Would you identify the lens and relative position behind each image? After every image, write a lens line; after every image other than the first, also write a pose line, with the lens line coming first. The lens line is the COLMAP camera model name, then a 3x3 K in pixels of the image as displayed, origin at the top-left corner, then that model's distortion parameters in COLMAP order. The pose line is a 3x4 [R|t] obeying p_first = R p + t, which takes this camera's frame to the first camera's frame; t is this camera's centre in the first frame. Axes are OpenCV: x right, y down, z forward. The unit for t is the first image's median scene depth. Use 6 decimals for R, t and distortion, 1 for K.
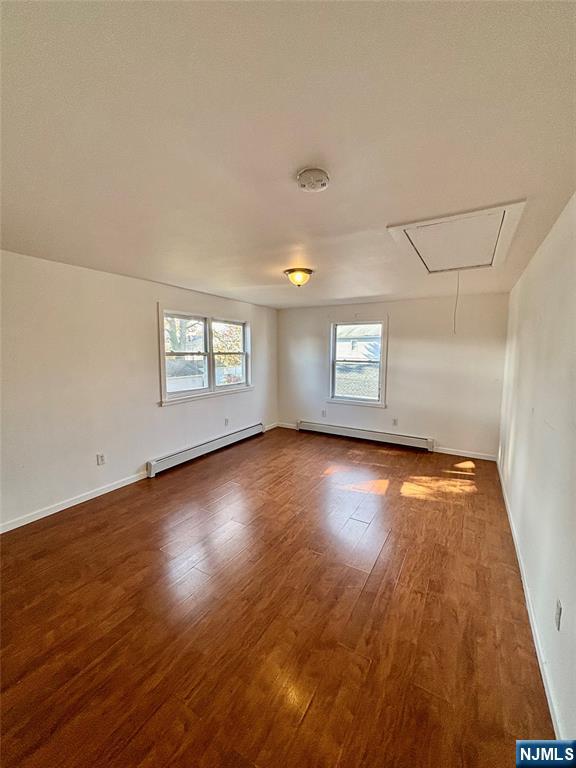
lens RADIAL K [[308.5, 0, 285.5], [0, 308.5, 381.5], [0, 0, 1]] dist [-0.000941, 0.000475]
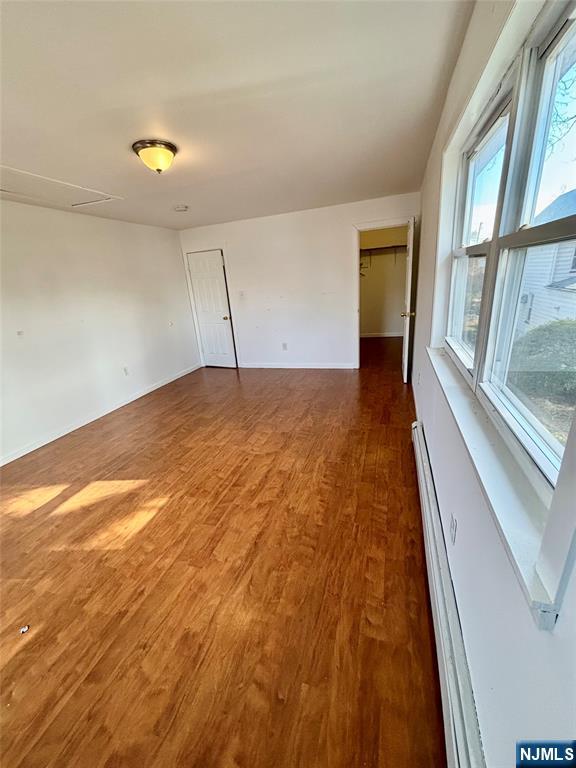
lens RADIAL K [[308.5, 0, 289.0], [0, 308.5, 382.0], [0, 0, 1]] dist [-0.000941, 0.000475]
pose [[-0.970209, 0.140963, -0.197036, -0.029802], [0.048078, 0.909150, 0.413684, -0.132283], [0.237449, 0.391887, -0.888843, 1.582704]]
